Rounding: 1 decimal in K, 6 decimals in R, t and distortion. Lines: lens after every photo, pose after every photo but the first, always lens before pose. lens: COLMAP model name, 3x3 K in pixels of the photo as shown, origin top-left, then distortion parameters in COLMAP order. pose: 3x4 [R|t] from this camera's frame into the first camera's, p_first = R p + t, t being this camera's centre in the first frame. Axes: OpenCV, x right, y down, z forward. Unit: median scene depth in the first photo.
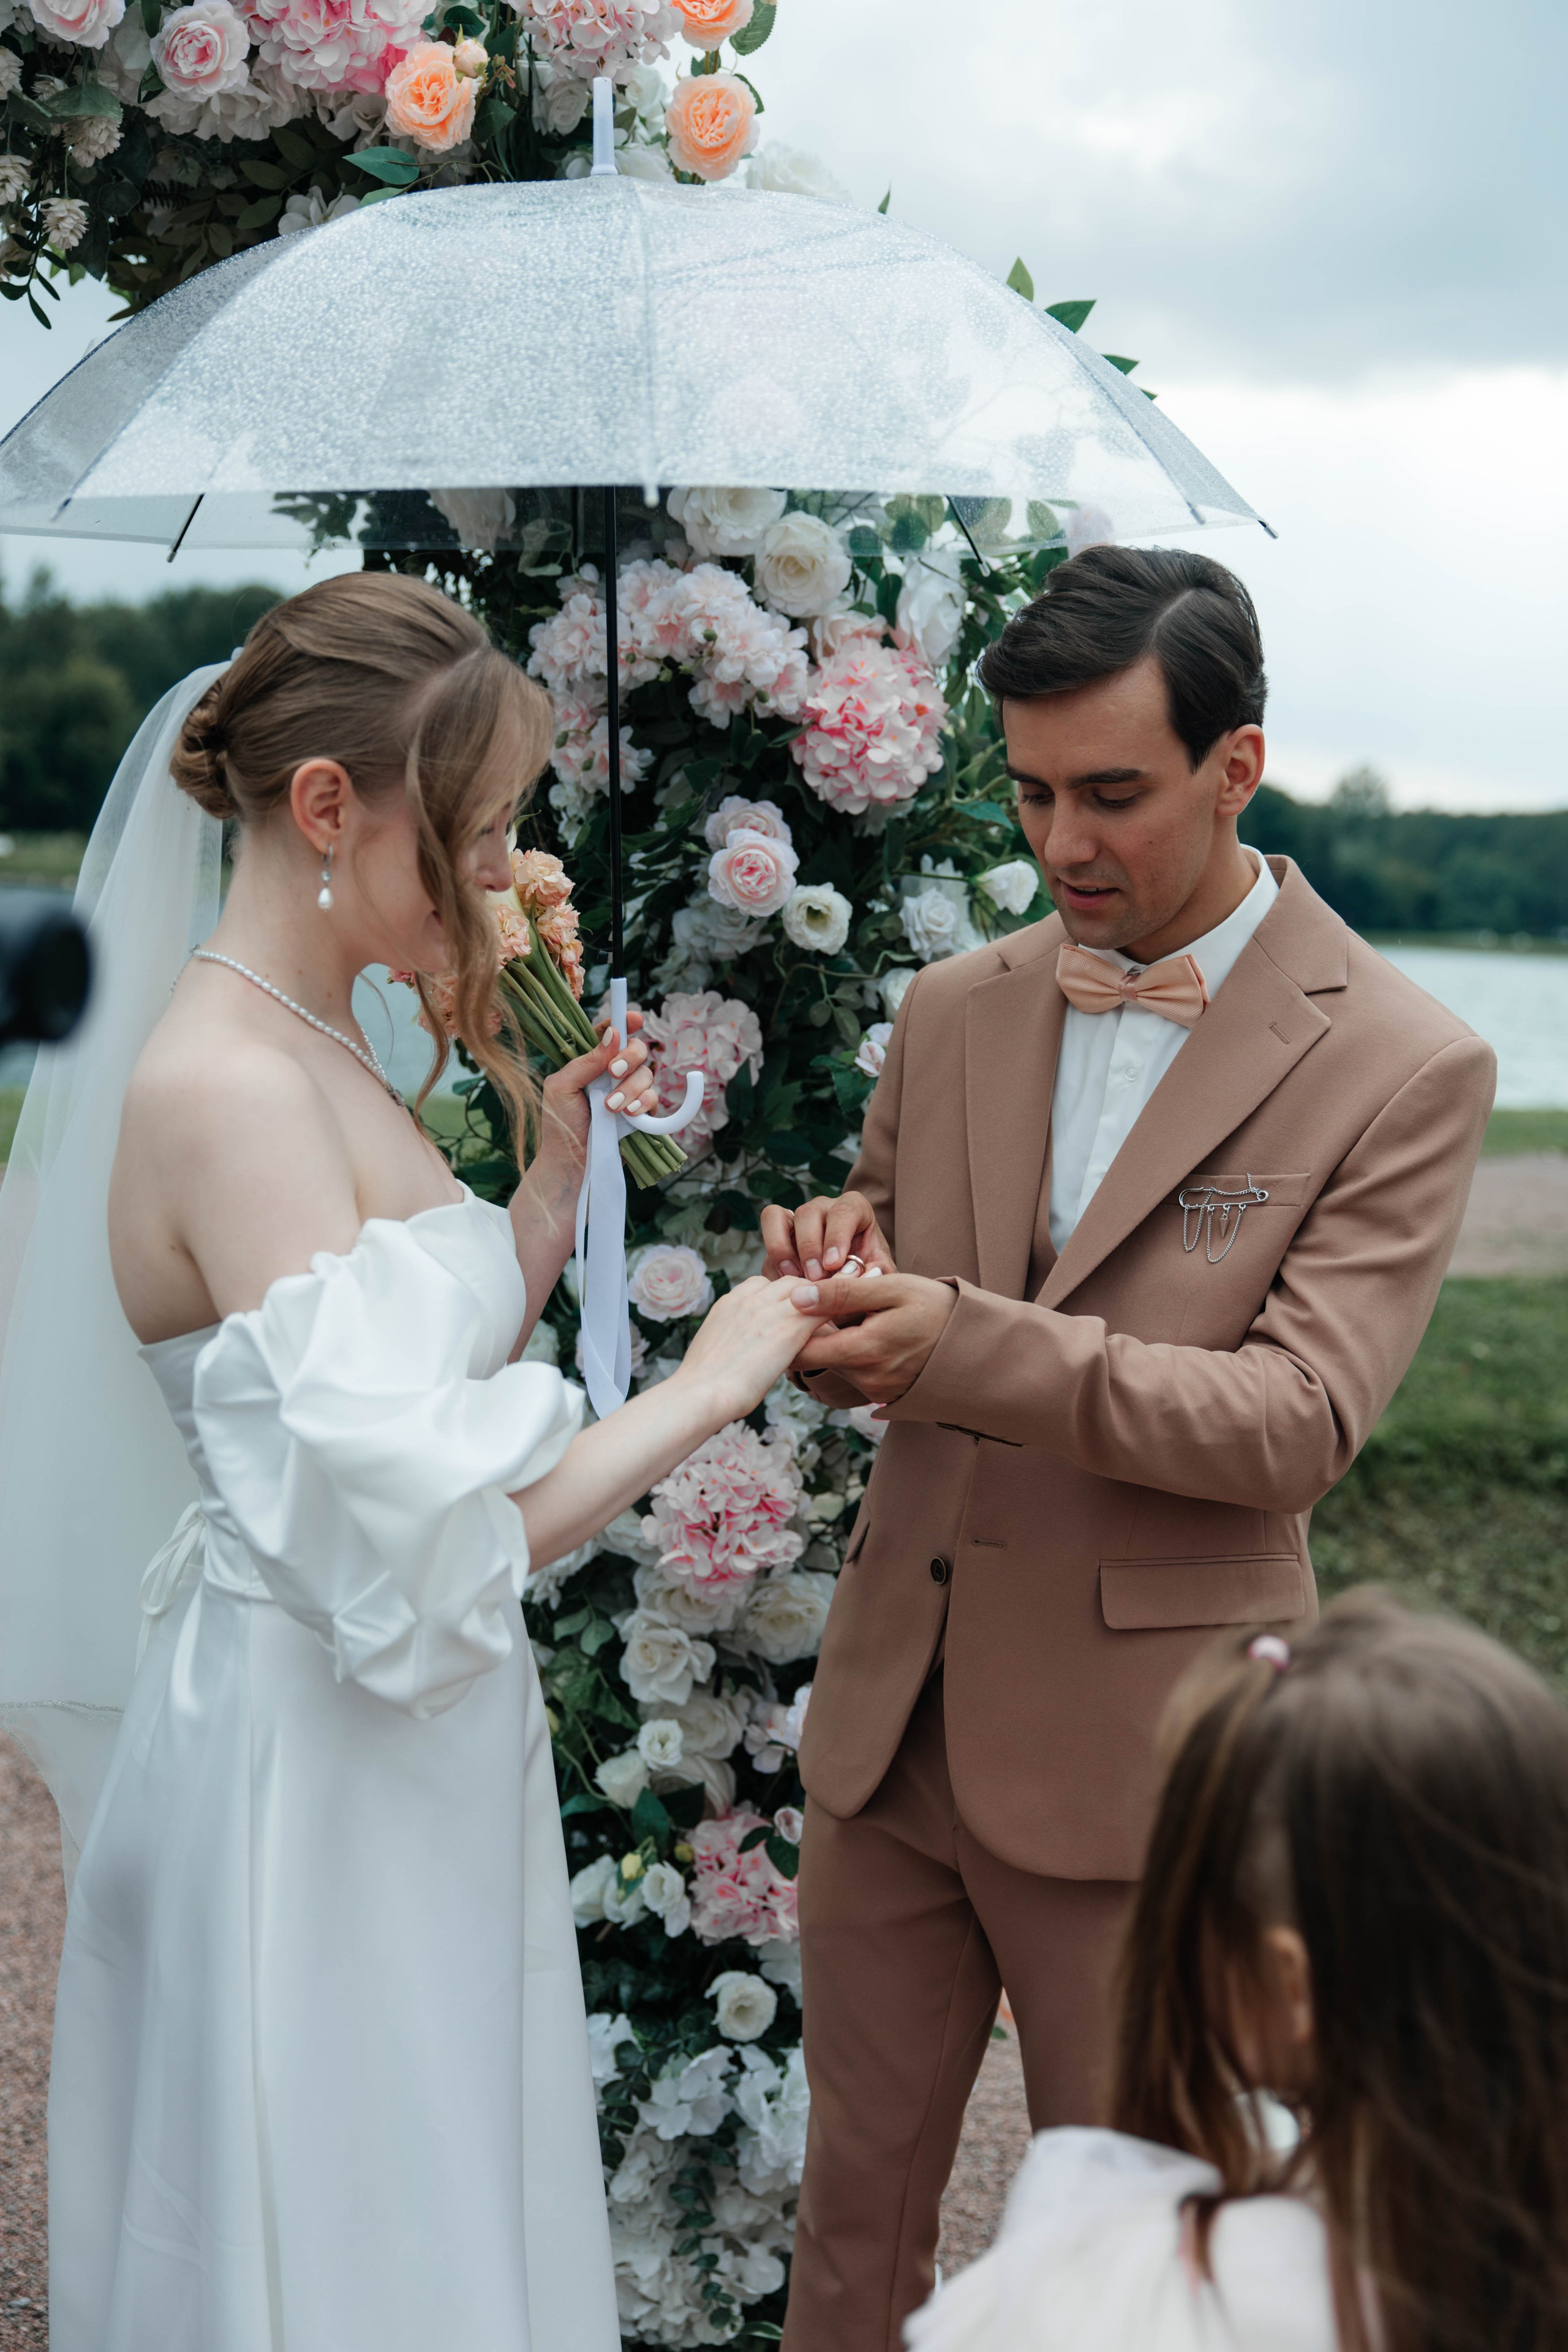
lens RADIAL K [[2753.4, 0, 784.0], [0, 2753.4, 1176.0], [0, 0, 1]] dist [0.001593, 0.015669]
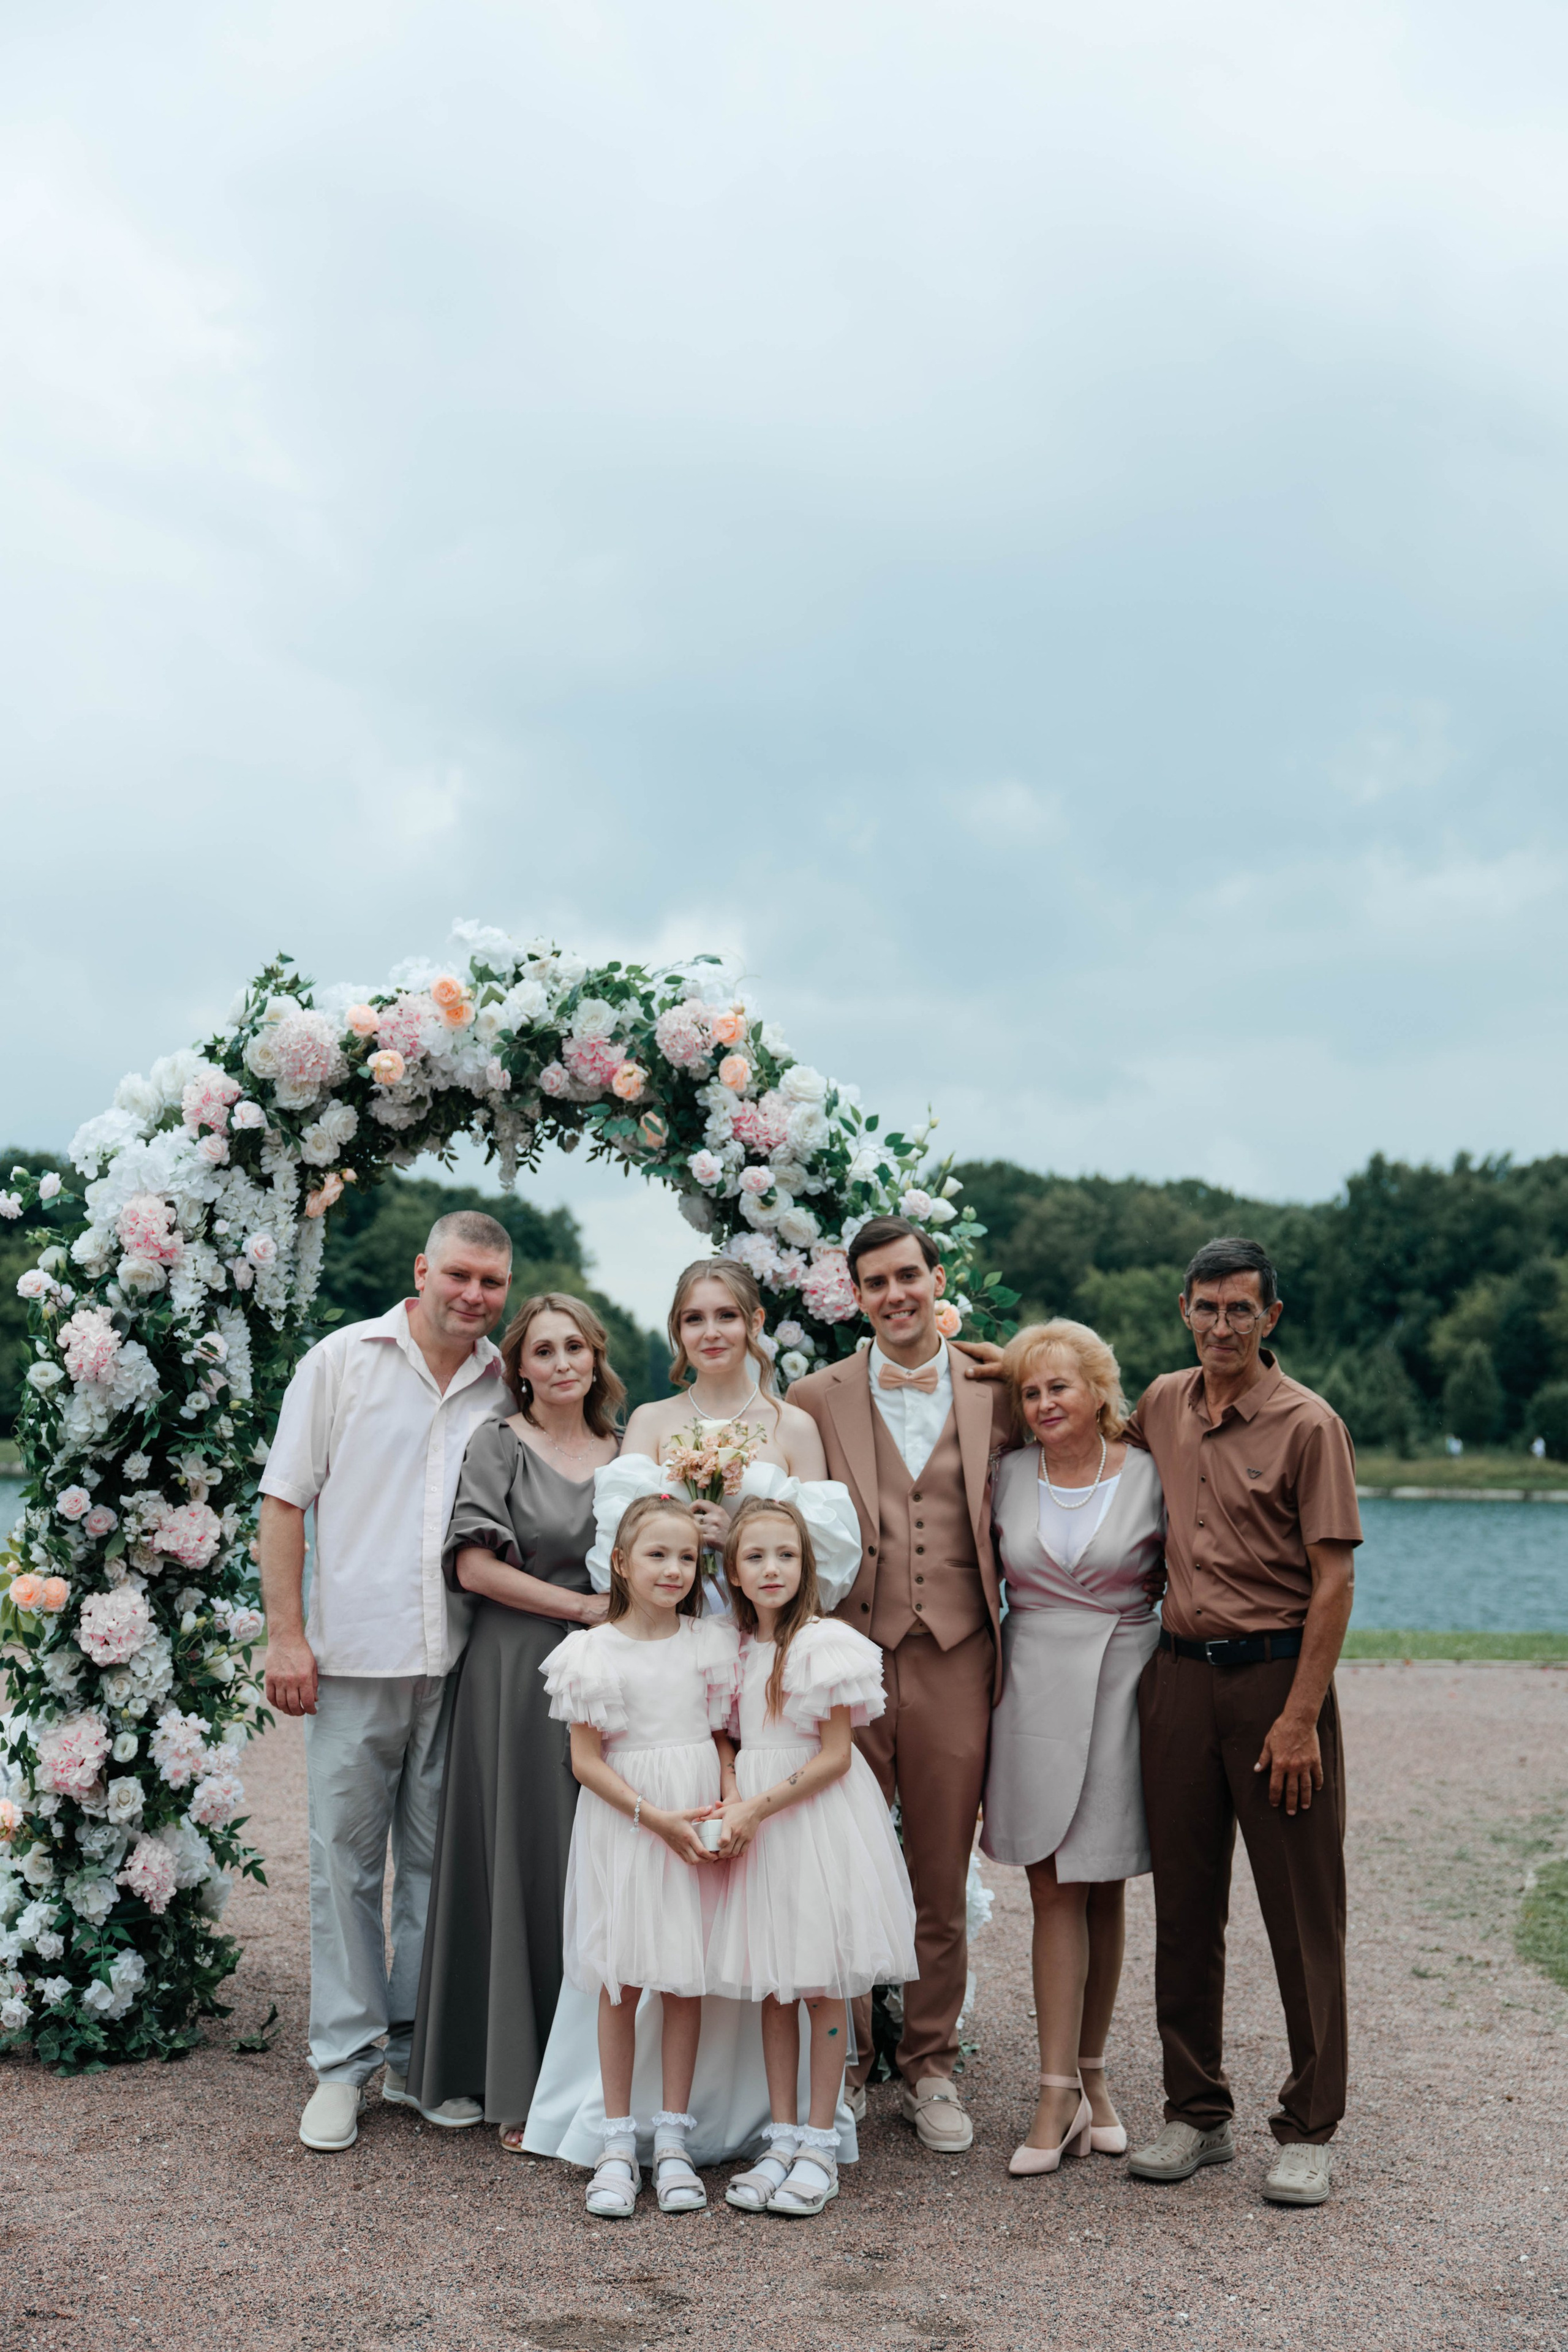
lens RADIAL K [[2780.8, 0, 757.3], [0, 2780.8, 1173.5], [0, 0, 1]] dist [-0.012861, 0.015612]
pose [[0.820752, -0.104300, -0.561683, 1.376110], [-0.024319, 0.975923, -0.216757, 0.275494], [0.570767, 0.191564, 0.798454, -1.036514]]
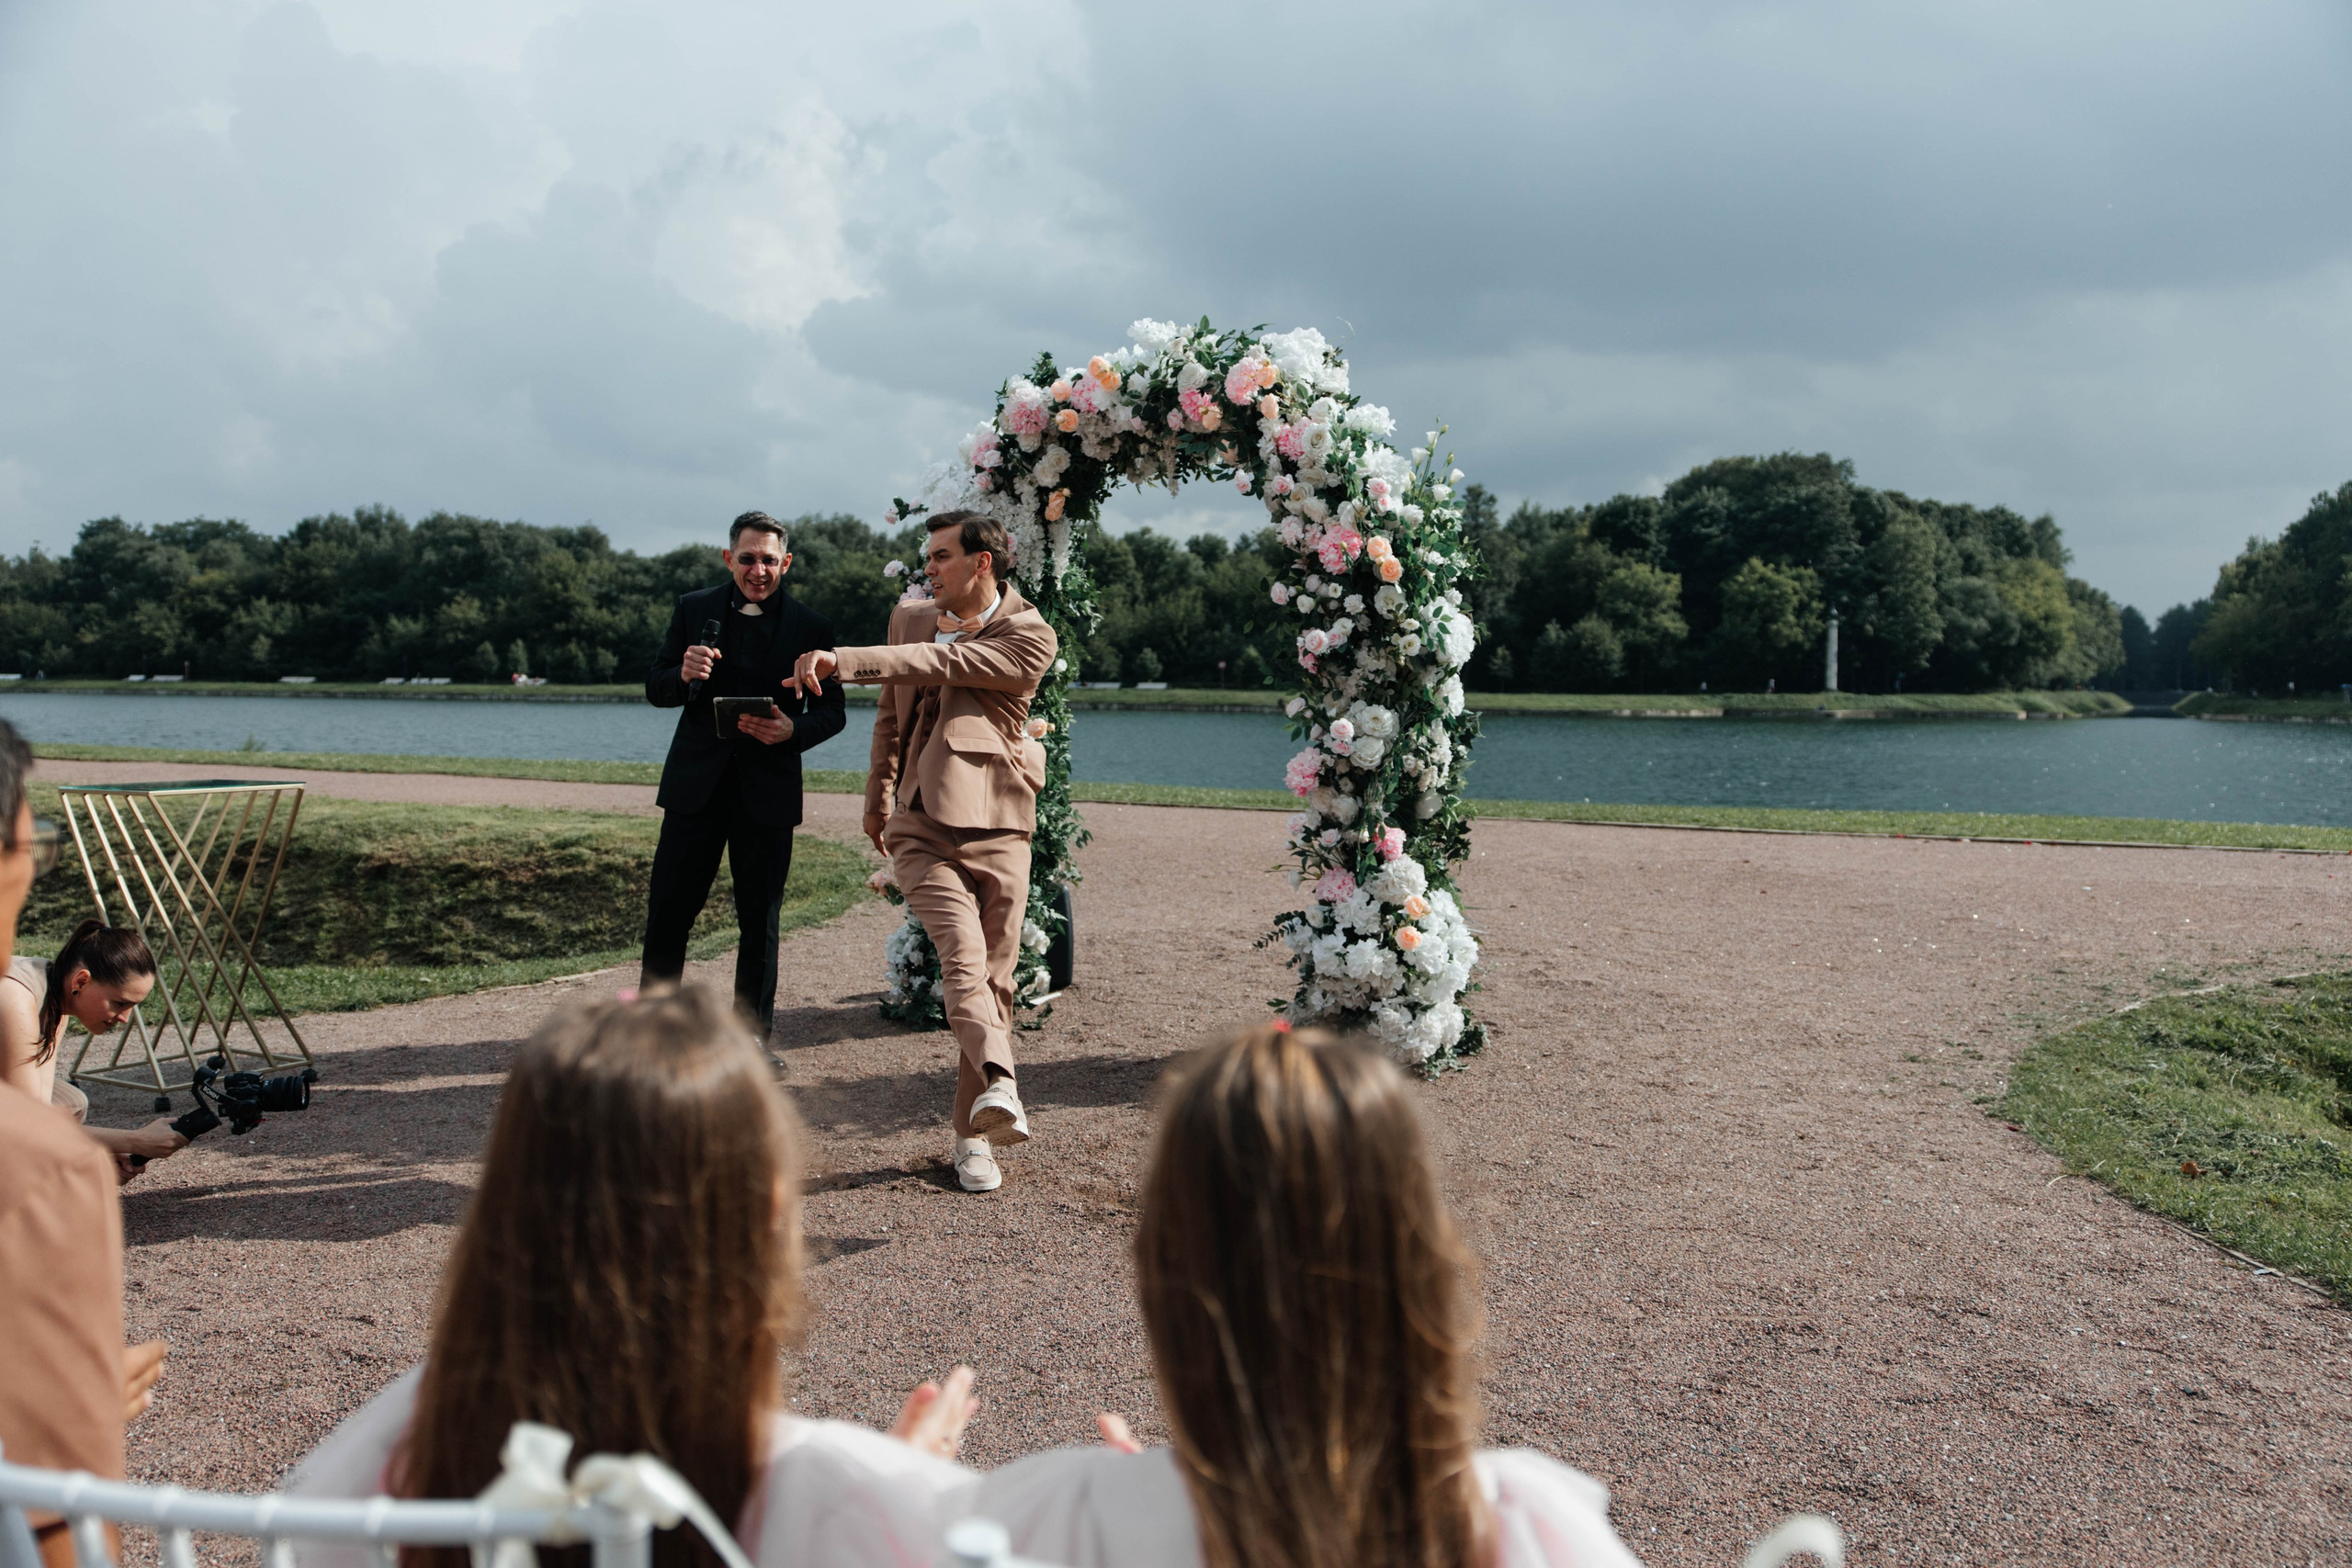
lens RADIAL K [[1916.8, 0, 1176.0], [0, 1916.8, 784.0], [0, 0, 1]] dist [-0.007125, 0.011866]
pose [[0.437002, -0.012351, -0.899376, 2.178963], [-0.075704, 0.995853, -0.050460, 0.280092], [0.896269, 0.090137, 0.434255, -0.243269]]
